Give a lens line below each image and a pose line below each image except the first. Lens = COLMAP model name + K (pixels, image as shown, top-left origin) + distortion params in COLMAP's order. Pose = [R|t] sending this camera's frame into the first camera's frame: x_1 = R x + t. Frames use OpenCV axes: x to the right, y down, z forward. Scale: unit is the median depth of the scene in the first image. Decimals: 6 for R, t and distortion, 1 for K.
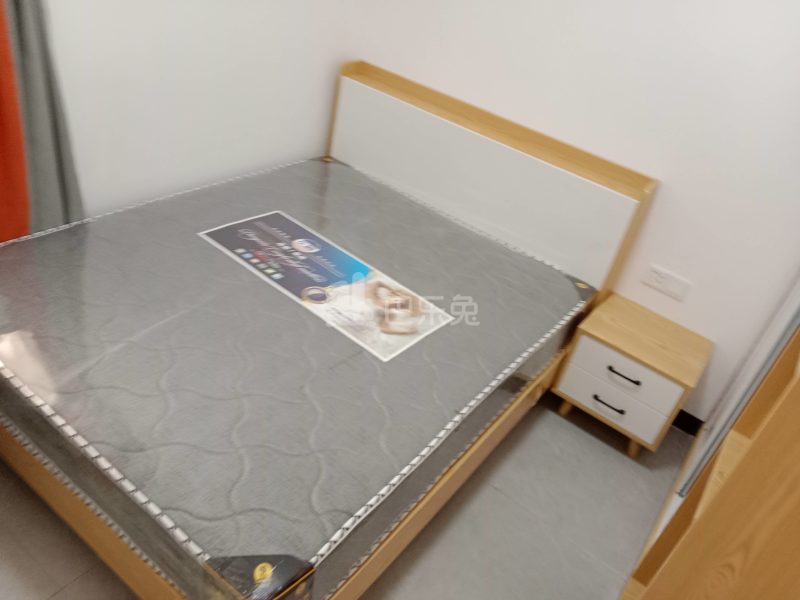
lens RADIAL K [[644.9, 0, 407.5], [0, 644.9, 290.0], [0, 0, 1]] dist [0.000680, -0.000179]
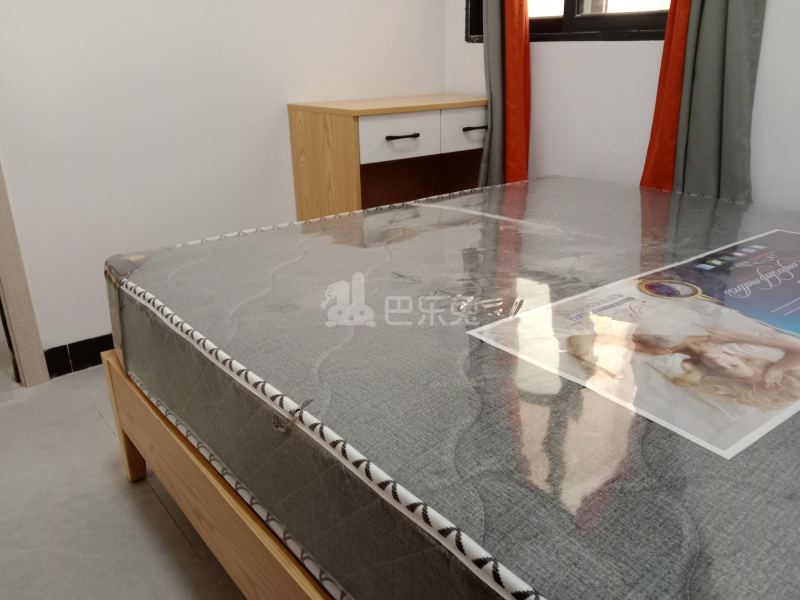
lens RADIAL K [[656.2, 0, 400.0], [0, 656.2, 300.0], [0, 0, 1]] dist [-0.000274, -0.108182]
pose [[-0.270656, 0.142582, -0.952059, 0.353282], [-0.541016, 0.795491, 0.272937, -0.009413], [0.796270, 0.588951, -0.138166, 0.834553]]
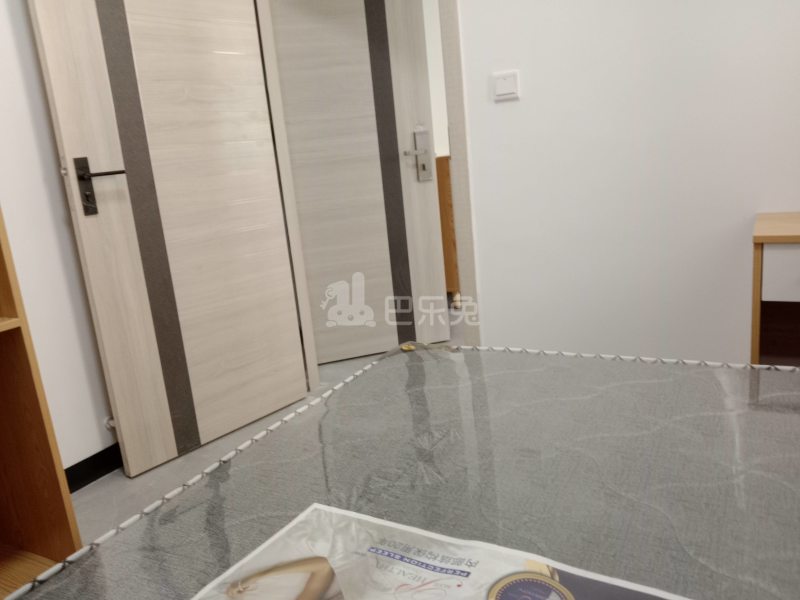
lens RADIAL K [[601.6, 0, 437.6], [0, 601.6, 298.1], [0, 0, 1]] dist [-0.000822, -0.002067]
pose [[-0.980092, -0.082593, -0.180551, -0.024342], [-0.183759, 0.721709, 0.667359, -0.270105], [0.075187, 0.687251, -0.722518, 1.015198]]
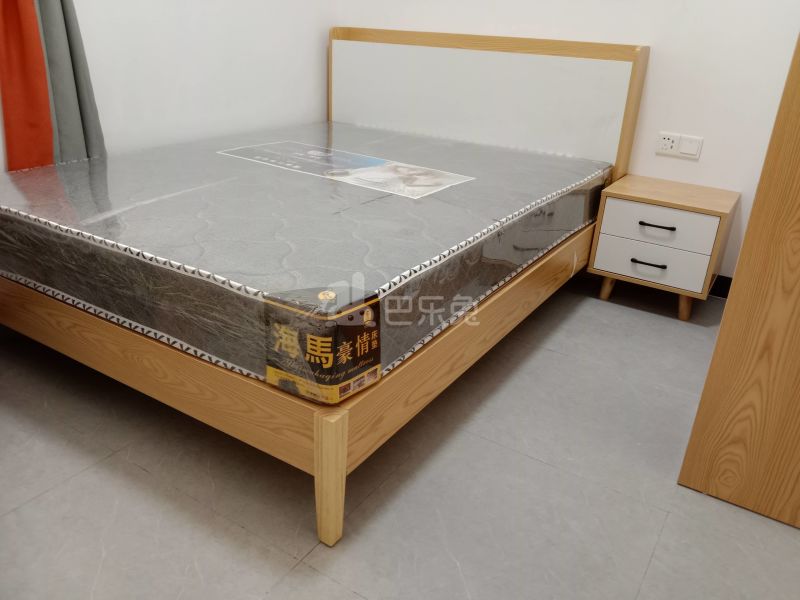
lens RADIAL K [[635.8, 0, 400.0], [0, 635.8, 300.0], [0, 0, 1]] dist [-0.001973, -0.013876]
pose [[0.985369, -0.169172, -0.020709, -0.052740], [0.164948, 0.977162, -0.133963, 0.322113], [0.042899, 0.128587, 0.990770, 0.037909]]
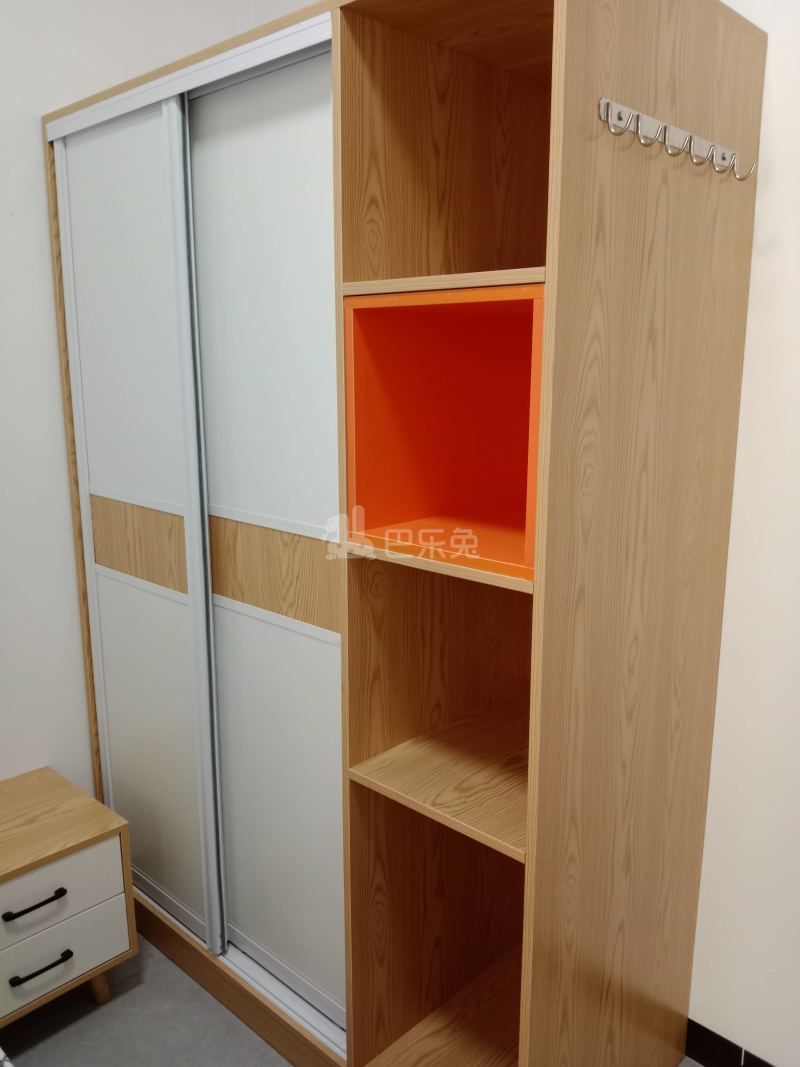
lens RADIAL K [[848.0, 0, 400.0], [0, 848.0, 533.5], [0, 0, 1]] dist [-0.001973, -0.013876]
pose [[0.122390, -0.393436, 0.911169, -0.166087], [0.547204, 0.792674, 0.268769, -0.148674], [-0.828003, 0.465700, 0.312305, 0.387073]]
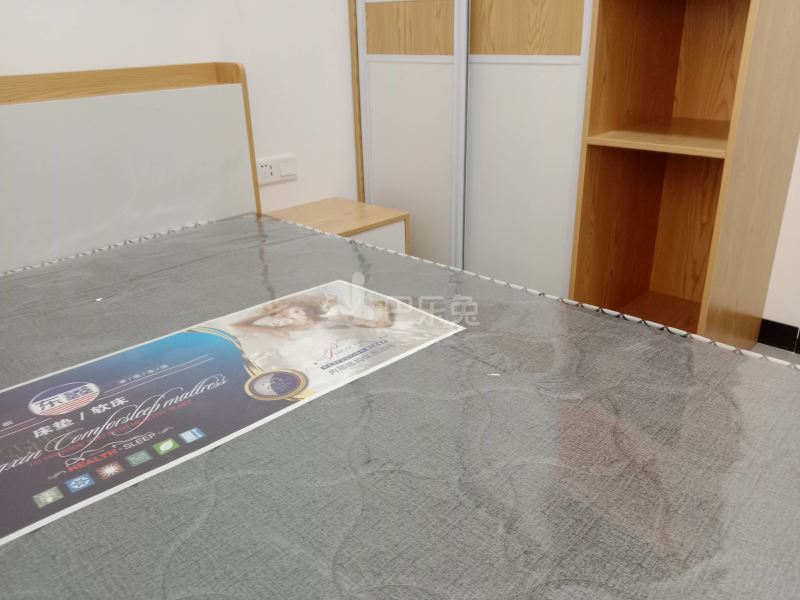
lens RADIAL K [[635.8, 0, 400.0], [0, 635.8, 300.0], [0, 0, 1]] dist [-0.001973, -0.013876]
pose [[0.138635, -0.571950, 0.808488, -0.432697], [0.571998, 0.712678, 0.406089, -0.160591], [-0.808454, 0.406156, 0.425957, 0.641134]]
